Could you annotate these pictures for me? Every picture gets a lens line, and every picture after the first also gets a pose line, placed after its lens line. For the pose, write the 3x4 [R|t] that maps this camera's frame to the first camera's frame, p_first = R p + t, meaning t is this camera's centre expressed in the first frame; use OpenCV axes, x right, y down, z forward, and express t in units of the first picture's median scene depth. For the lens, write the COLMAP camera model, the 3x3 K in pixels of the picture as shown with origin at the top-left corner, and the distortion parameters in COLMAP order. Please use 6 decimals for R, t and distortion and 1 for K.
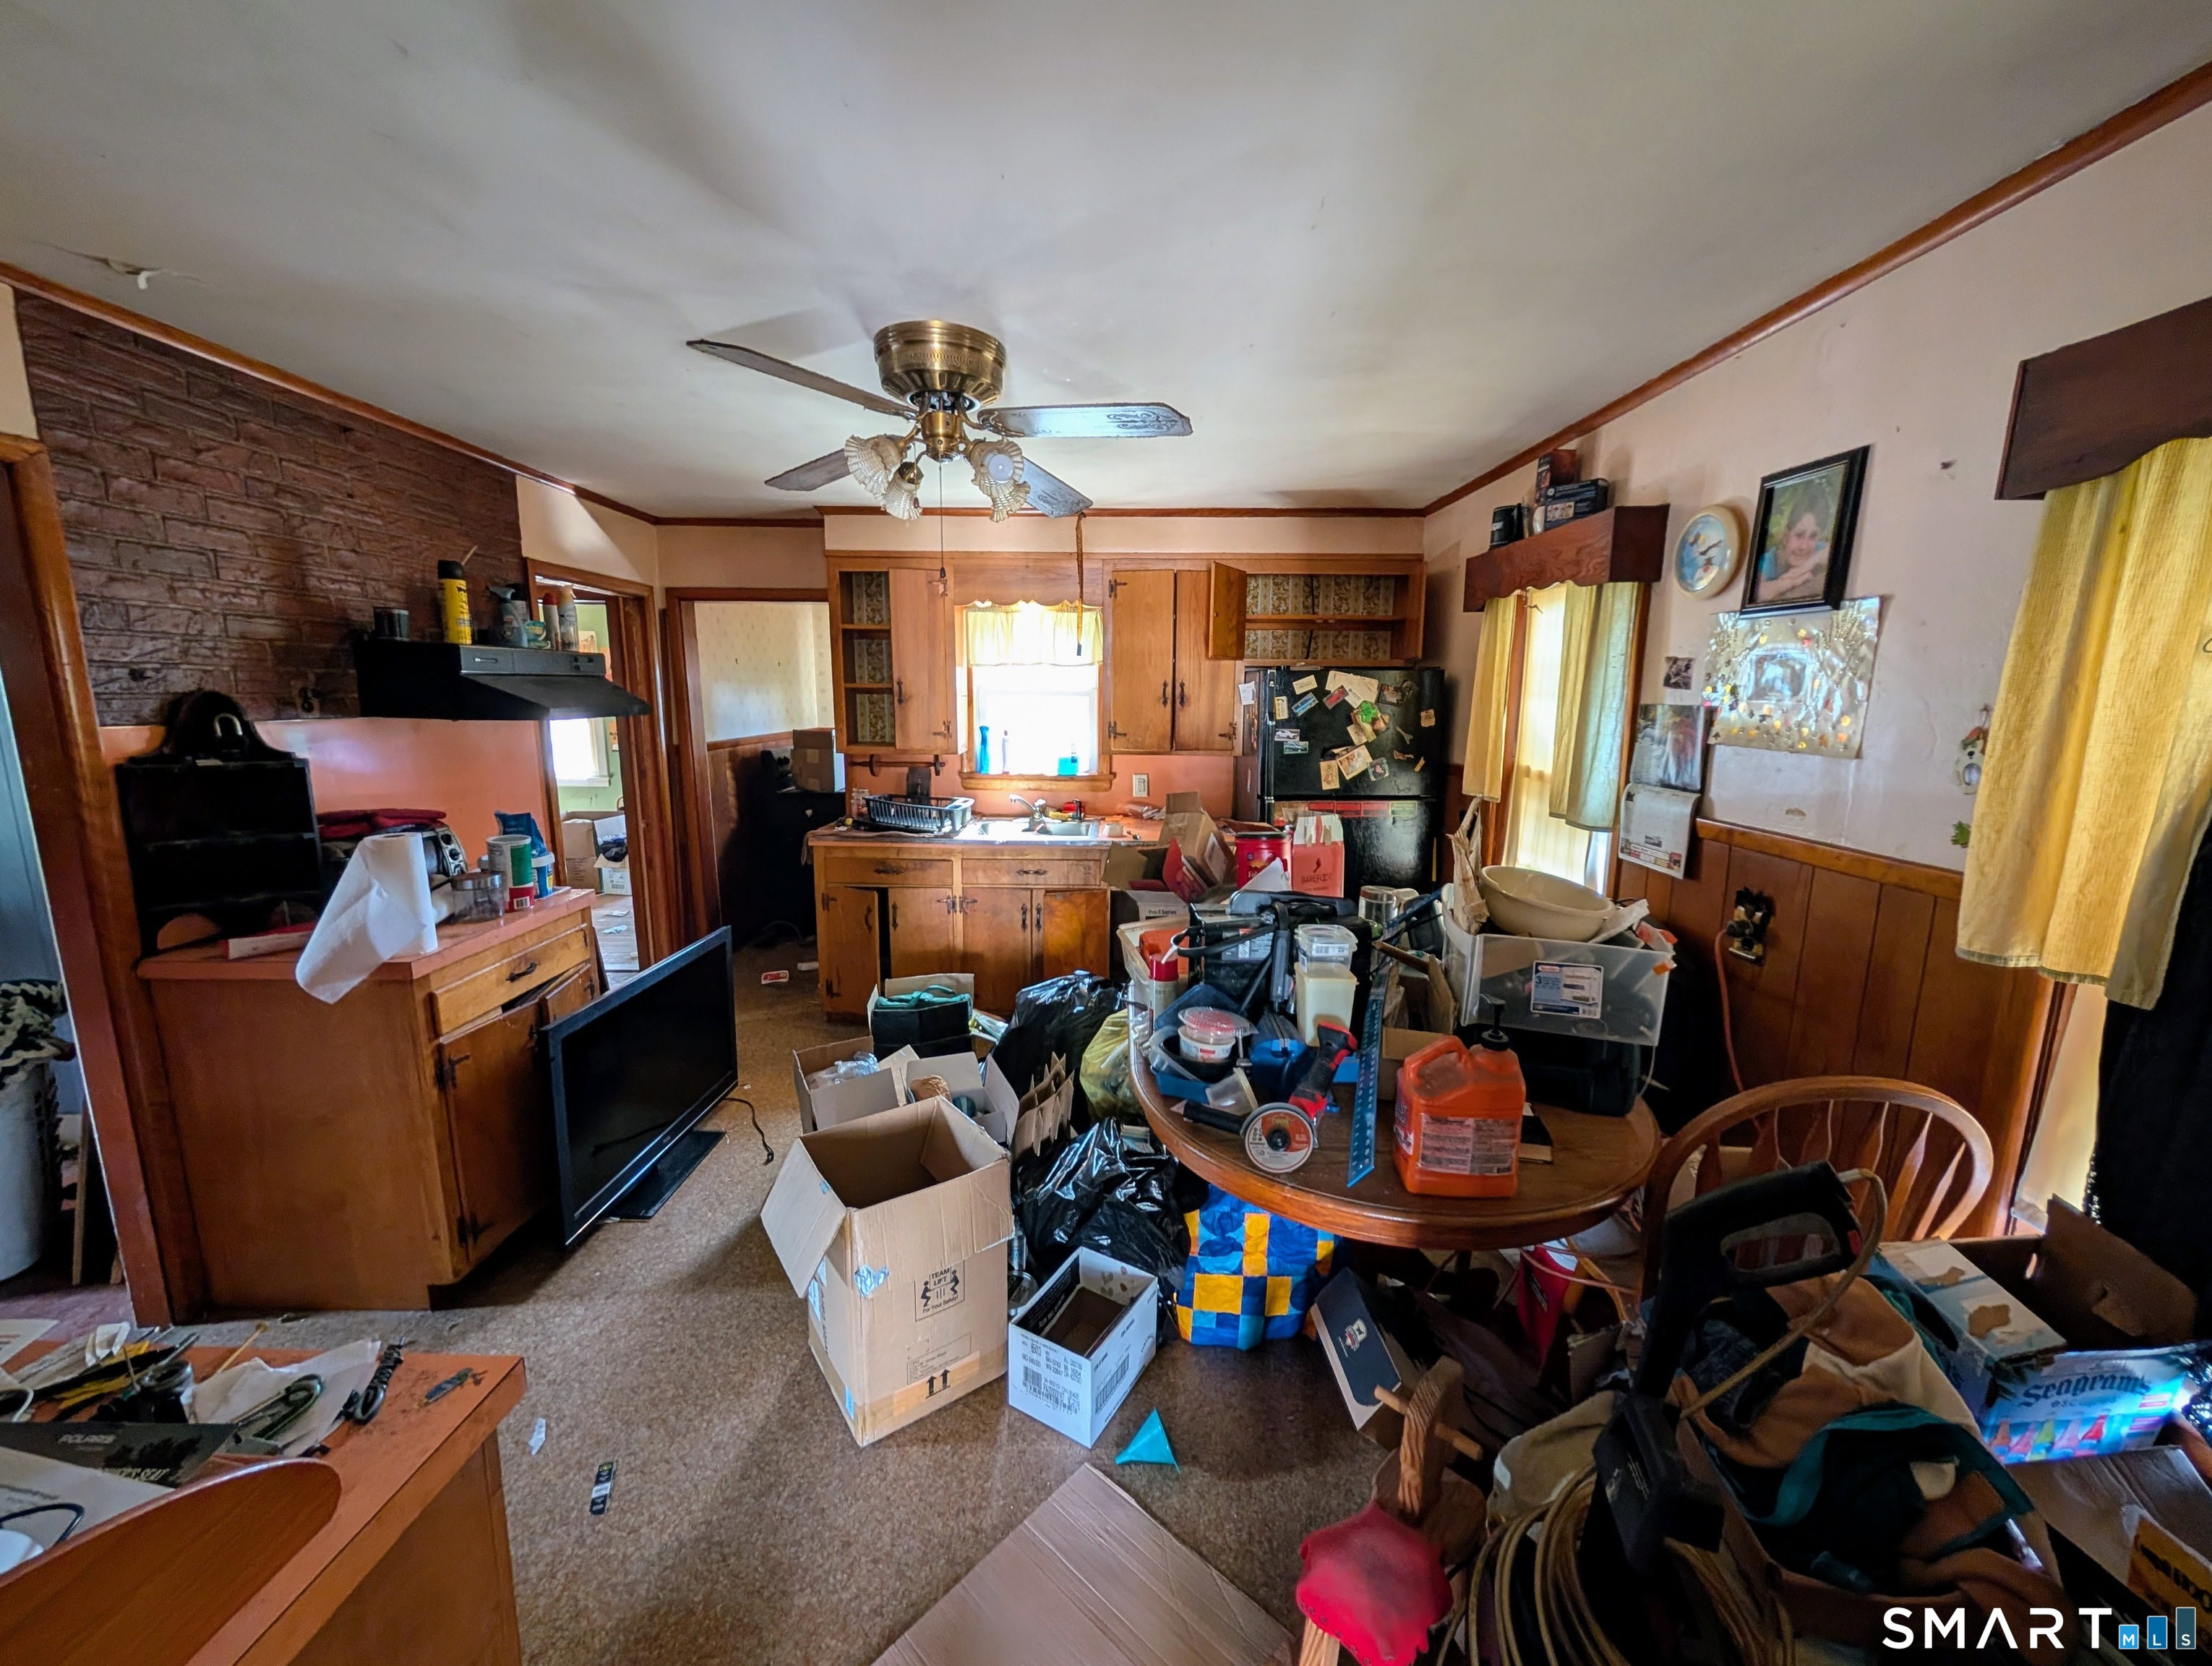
lens RADIAL K [[837.7, 0, 1116.2], [0, 837.7, 829.9], [0, 0, 1]] dist [-0.000737, -0.000135]
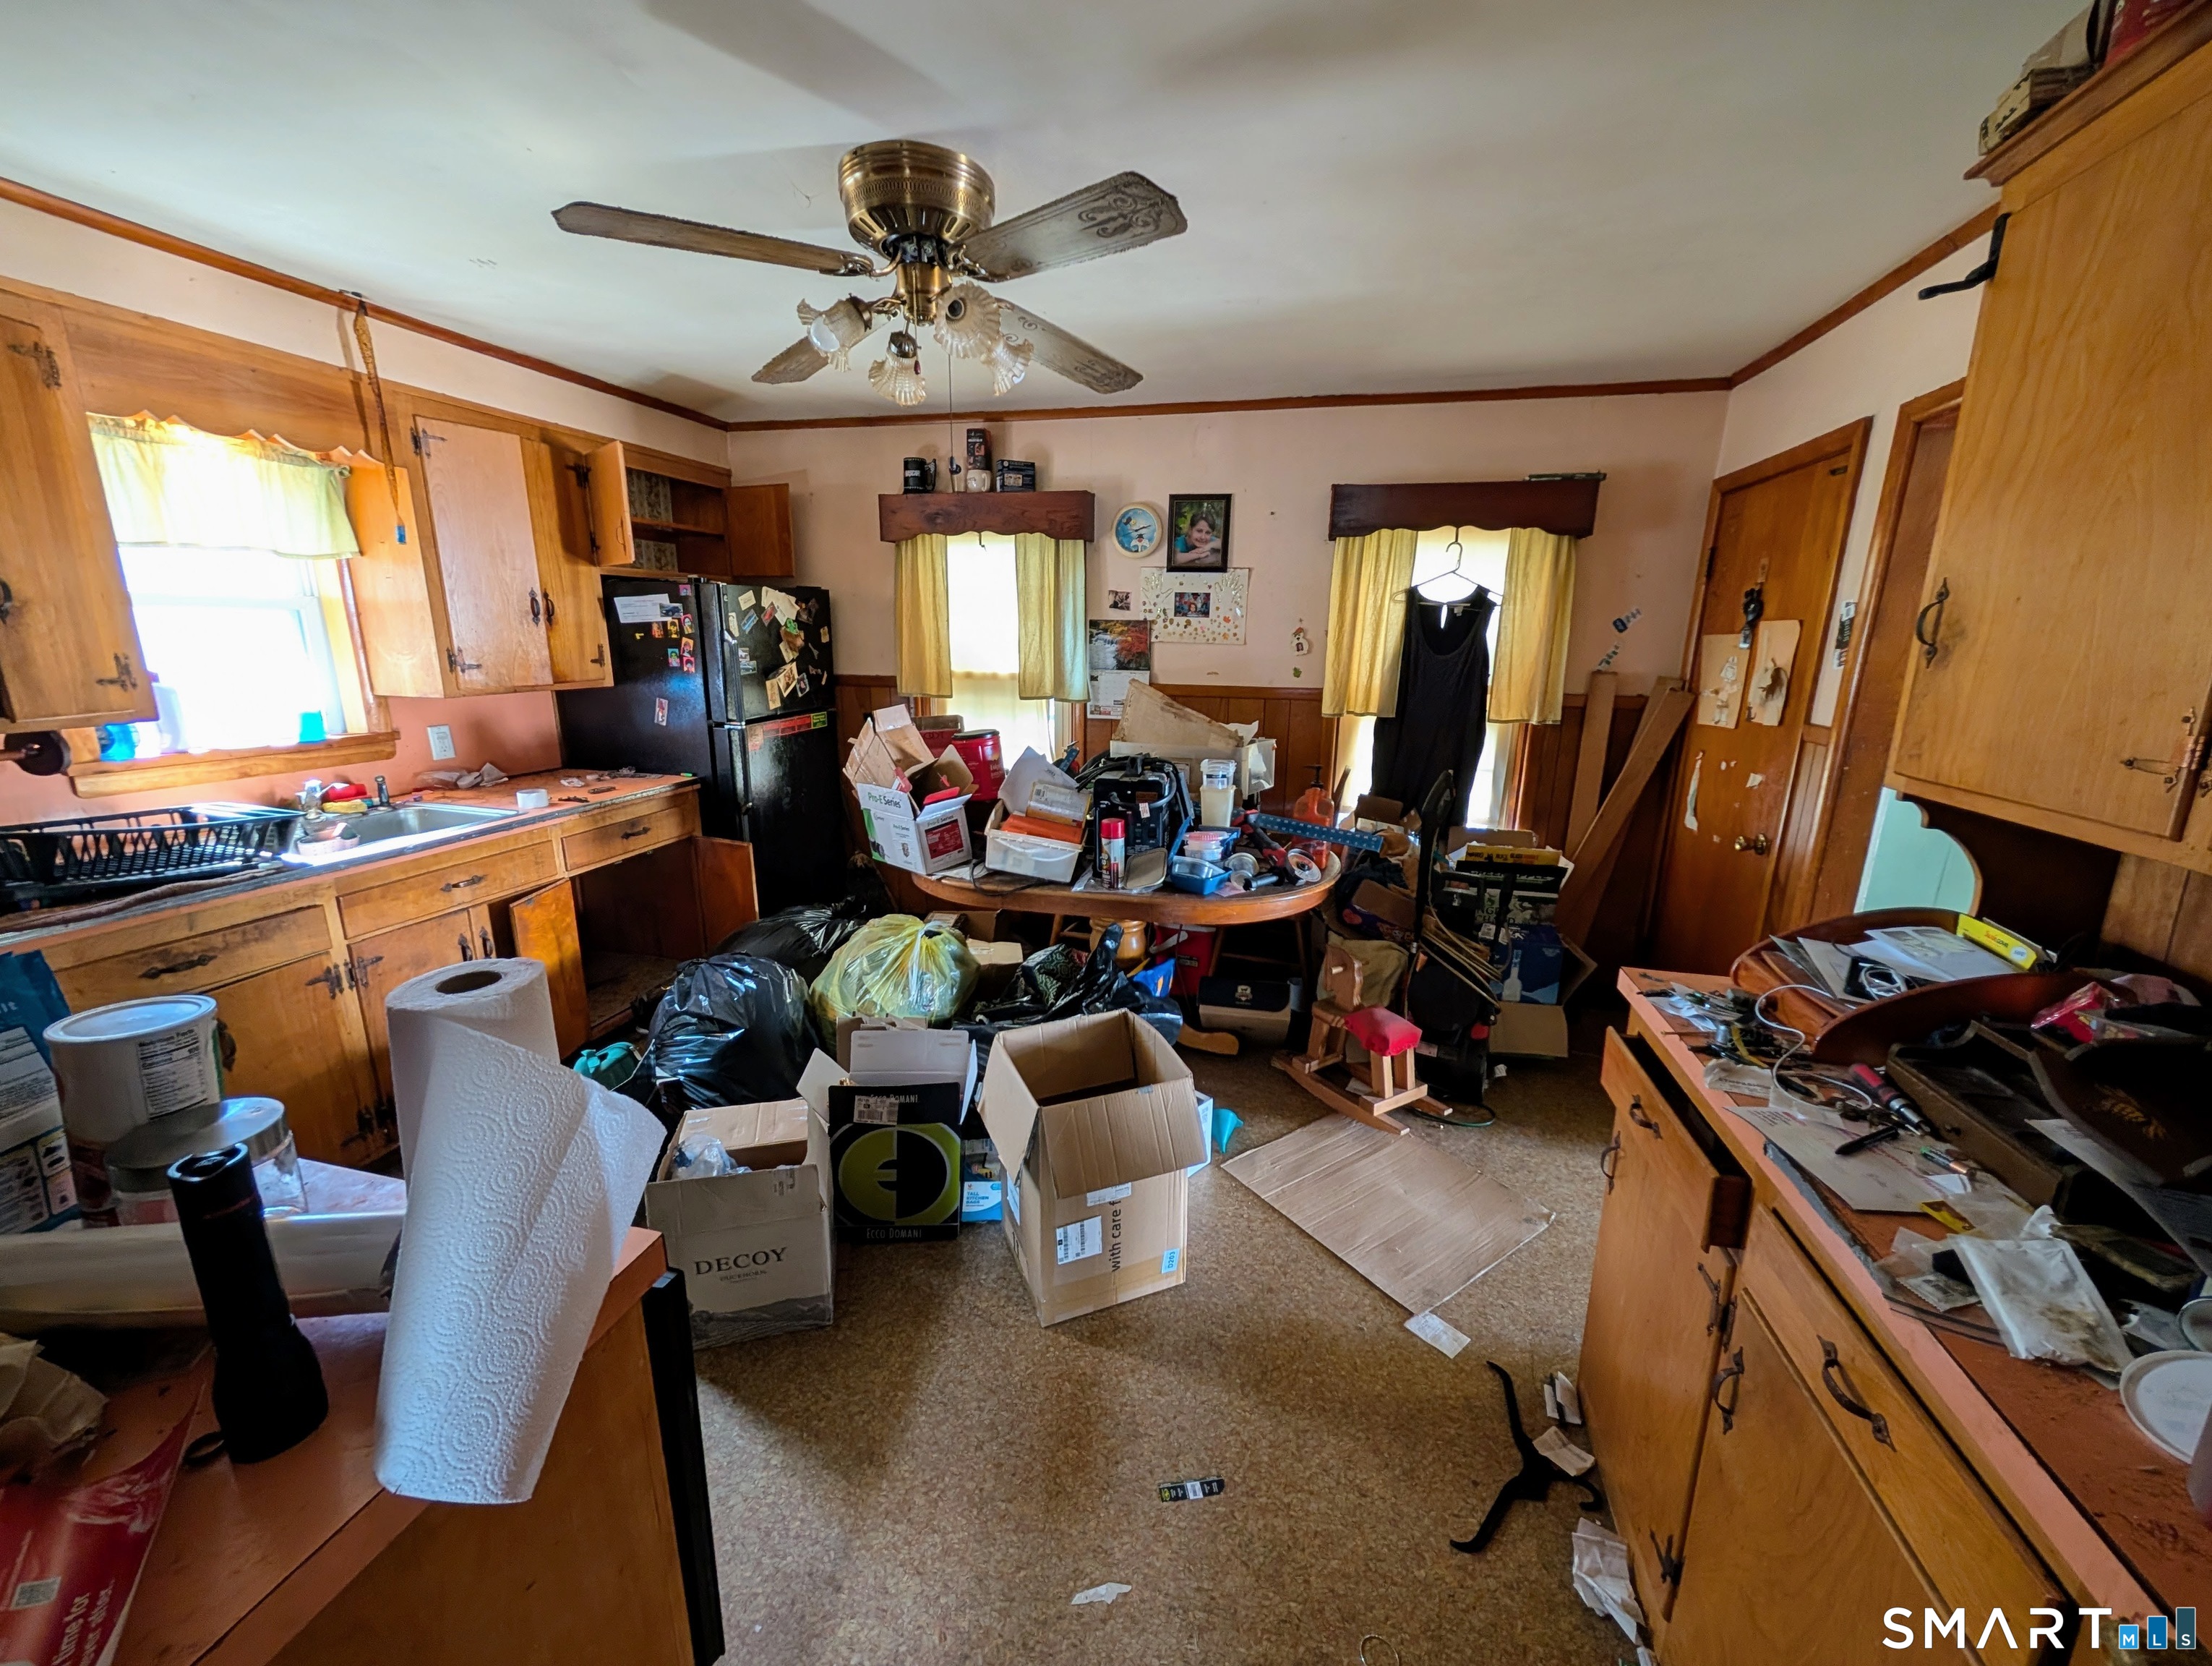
lens RADIAL K [[837.7, 0, 1116.2], [0, 837.7, 829.9], [0, 0, 1]] dist [-0.000737, -0.000135]
pose [[0.241319, -0.230627, 0.942643, -0.630030], [0.149458, 0.968594, 0.198714, -0.046910], [-0.958868, 0.092932, 0.268209, 0.366132]]
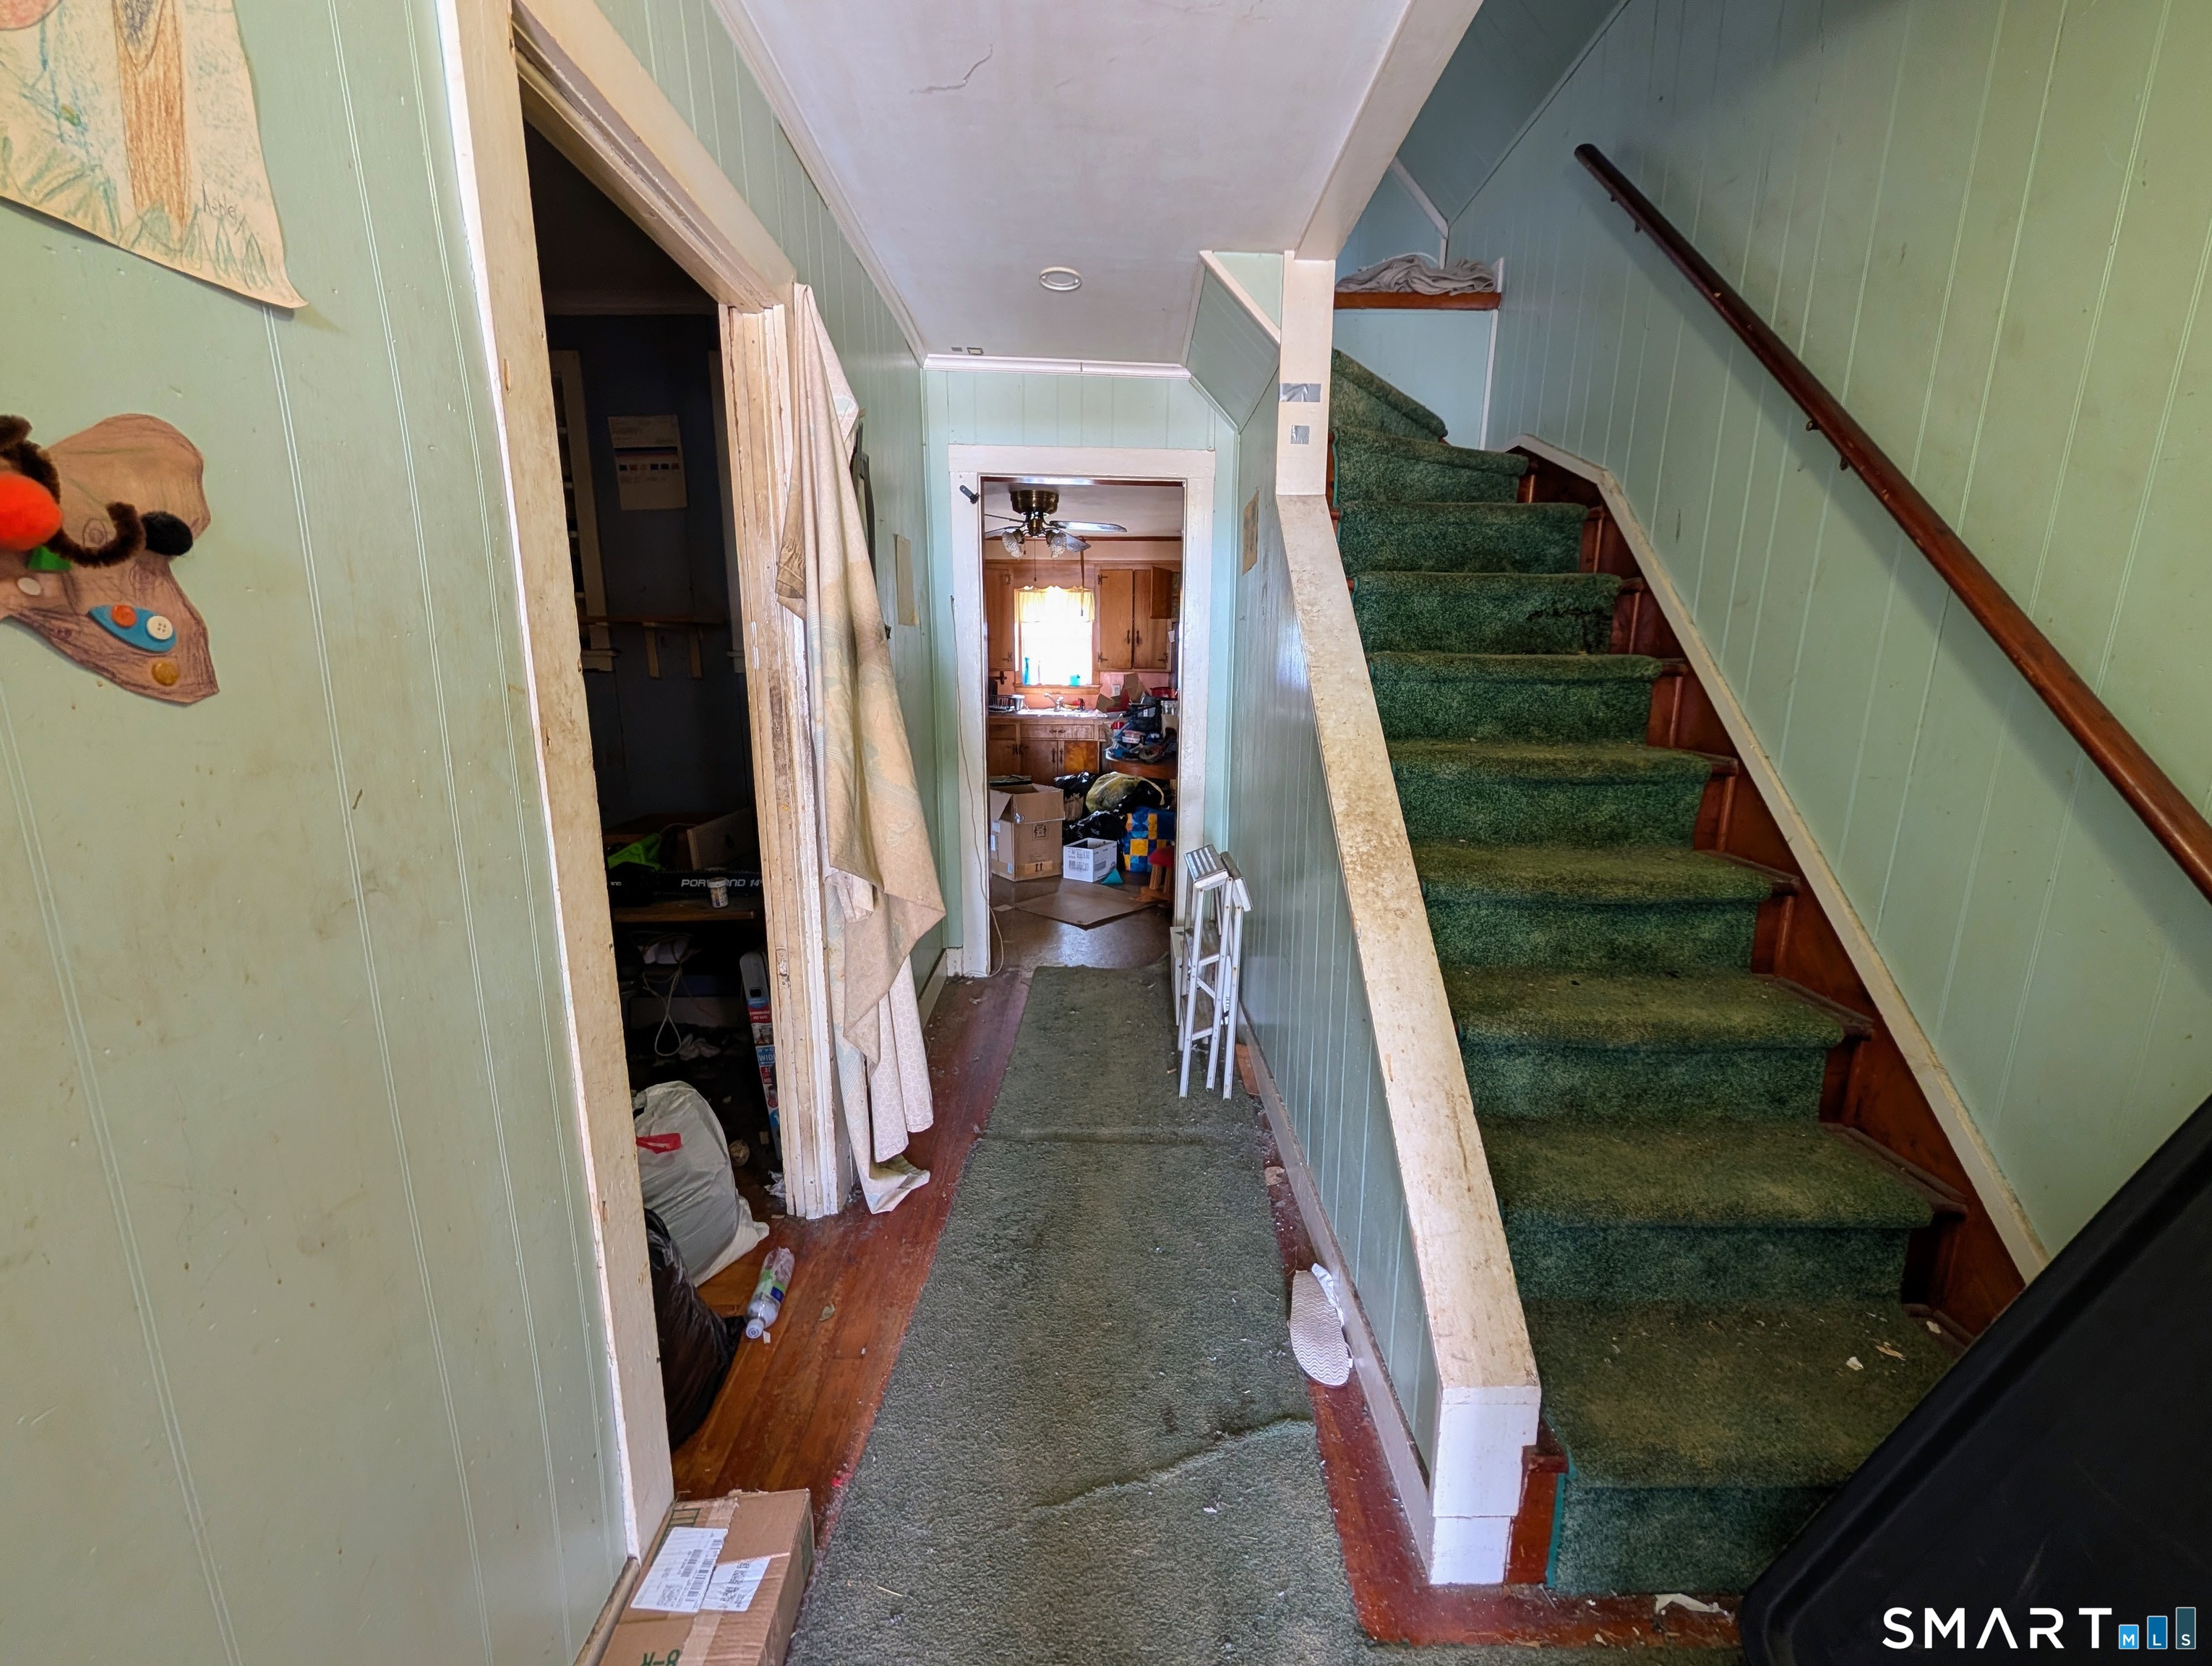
lens RADIAL K [[837.7, 0, 1116.2], [0, 837.7, 829.9], [0, 0, 1]] dist [-0.000737, -0.000135]
pose [[0.999937, -0.003920, 0.010507, 0.011013], [0.003596, 0.999522, 0.030705, 0.228918], [-0.010622, -0.030665, 0.999473, -0.952085]]
